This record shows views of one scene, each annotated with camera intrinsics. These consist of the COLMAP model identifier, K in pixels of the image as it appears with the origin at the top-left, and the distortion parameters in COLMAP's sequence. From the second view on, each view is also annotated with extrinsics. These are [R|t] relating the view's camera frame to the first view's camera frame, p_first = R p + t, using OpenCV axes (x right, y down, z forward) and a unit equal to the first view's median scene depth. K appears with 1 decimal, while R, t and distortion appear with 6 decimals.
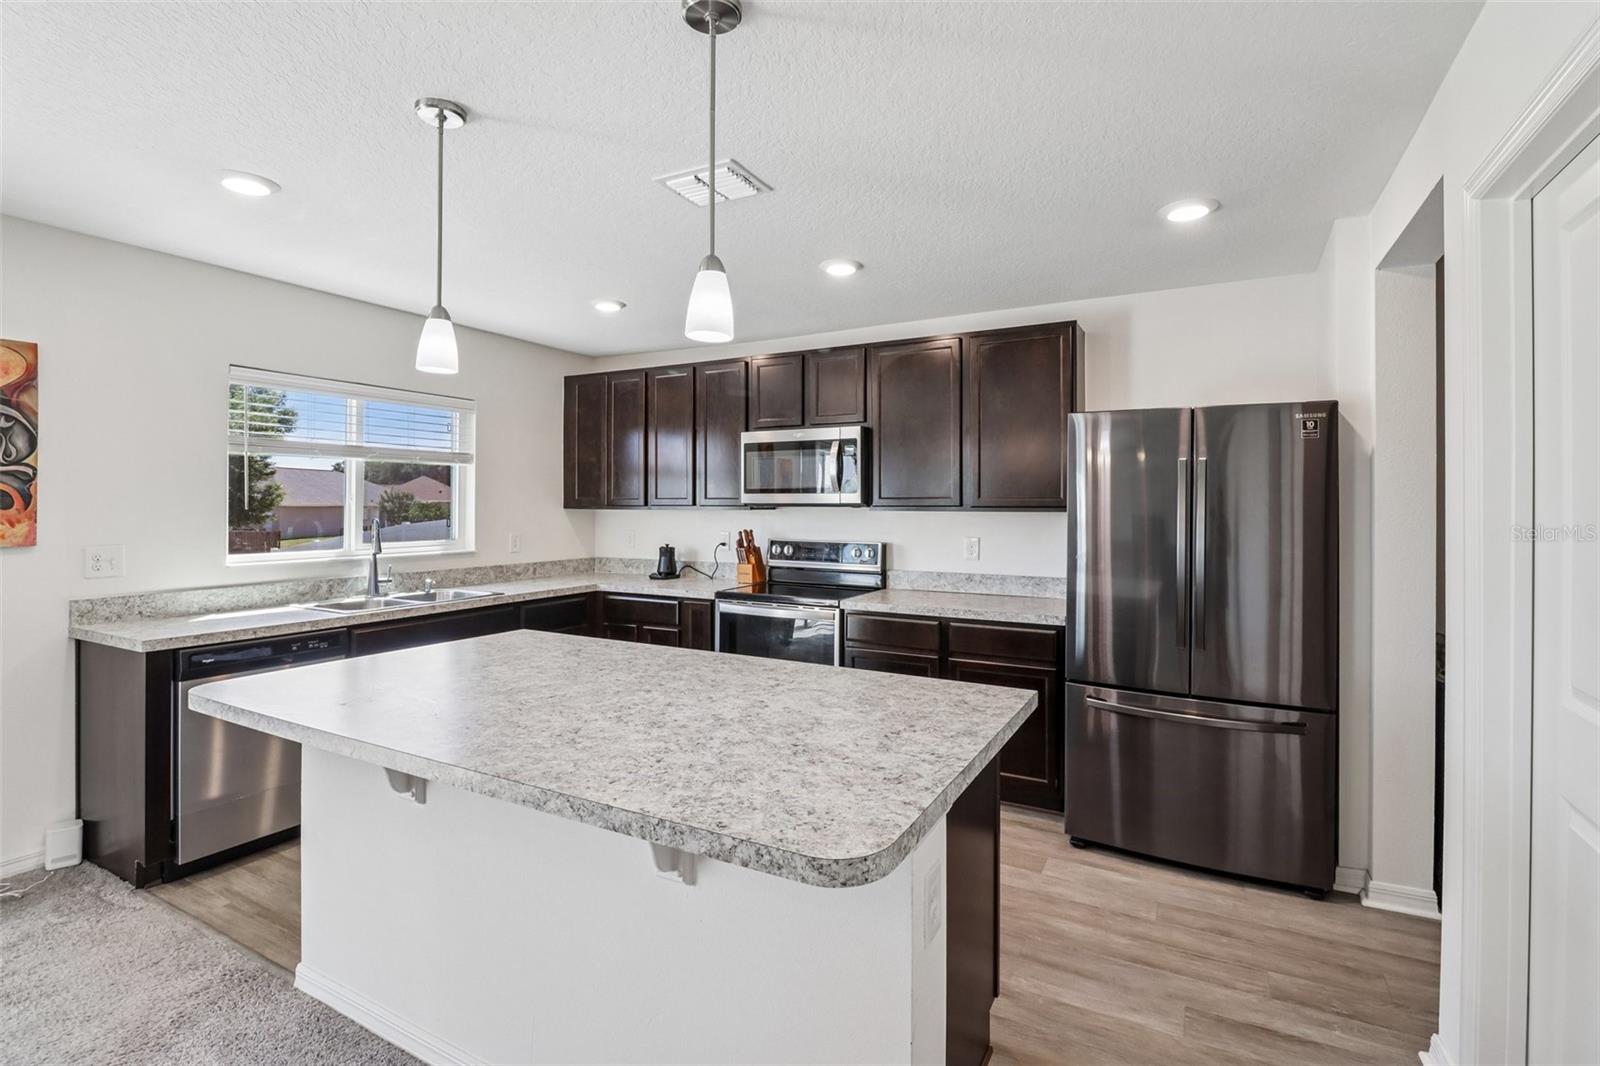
lens RADIAL K [[741.8, 0, 801.4], [0, 741.8, 506.7], [0, 0, 1]] dist [-0.001045, -0.009445]
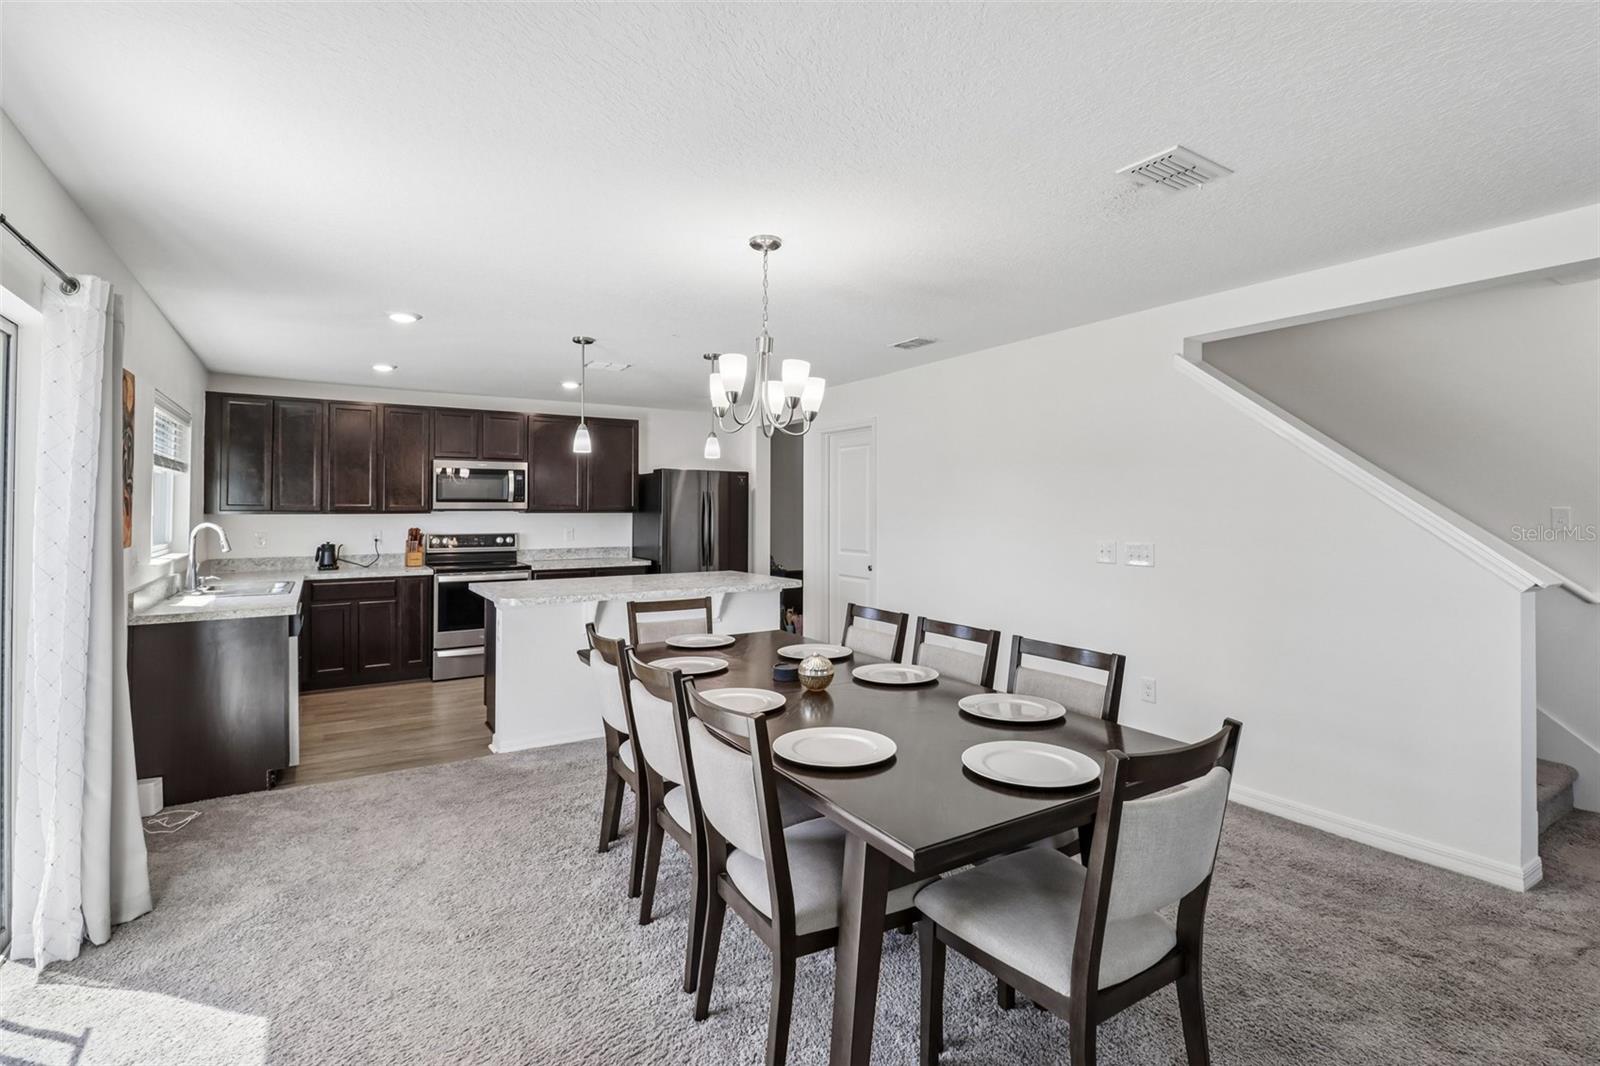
lens RADIAL K [[741.8, 0, 801.4], [0, 741.8, 506.7], [0, 0, 1]] dist [-0.001045, -0.009445]
pose [[0.470641, 0.005082, 0.882310, -1.066831], [0.004705, 0.999955, -0.008270, 0.006559], [-0.882312, 0.008044, 0.470595, -0.331806]]
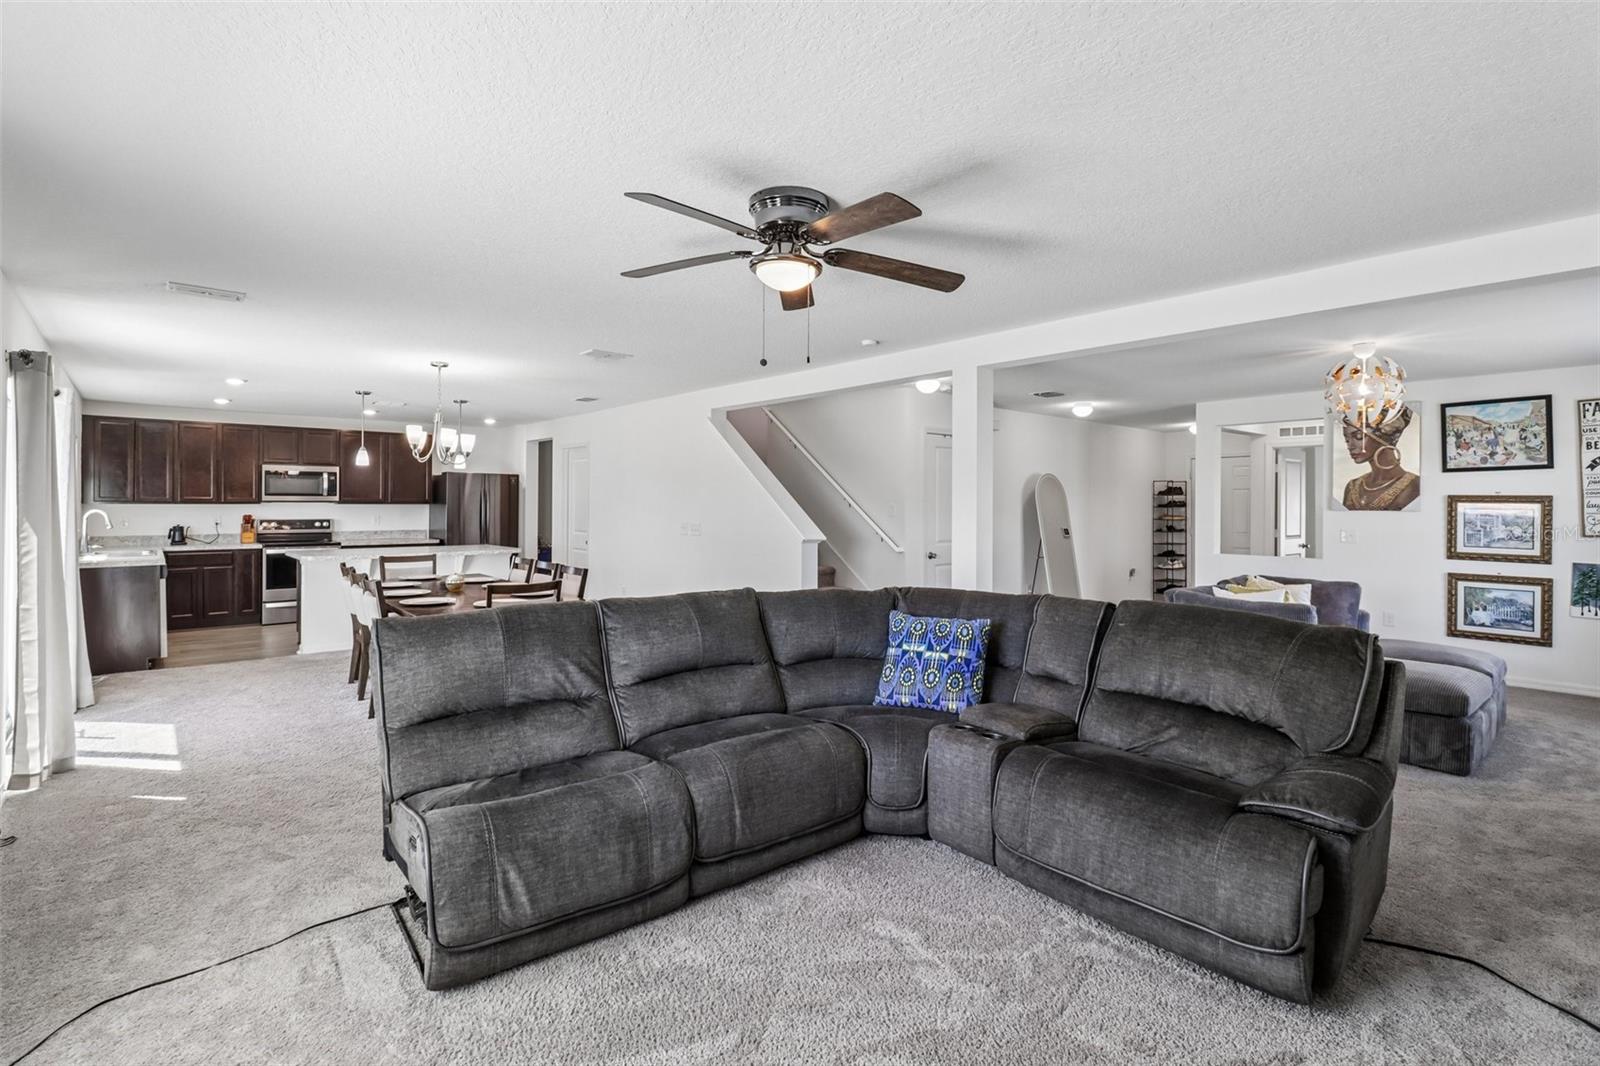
lens RADIAL K [[741.8, 0, 801.4], [0, 741.8, 506.7], [0, 0, 1]] dist [-0.001045, -0.009445]
pose [[0.332809, -0.003184, 0.942989, -1.529672], [0.000727, 0.999995, 0.003120, 0.006407], [-0.942994, -0.000353, 0.332810, -1.059921]]
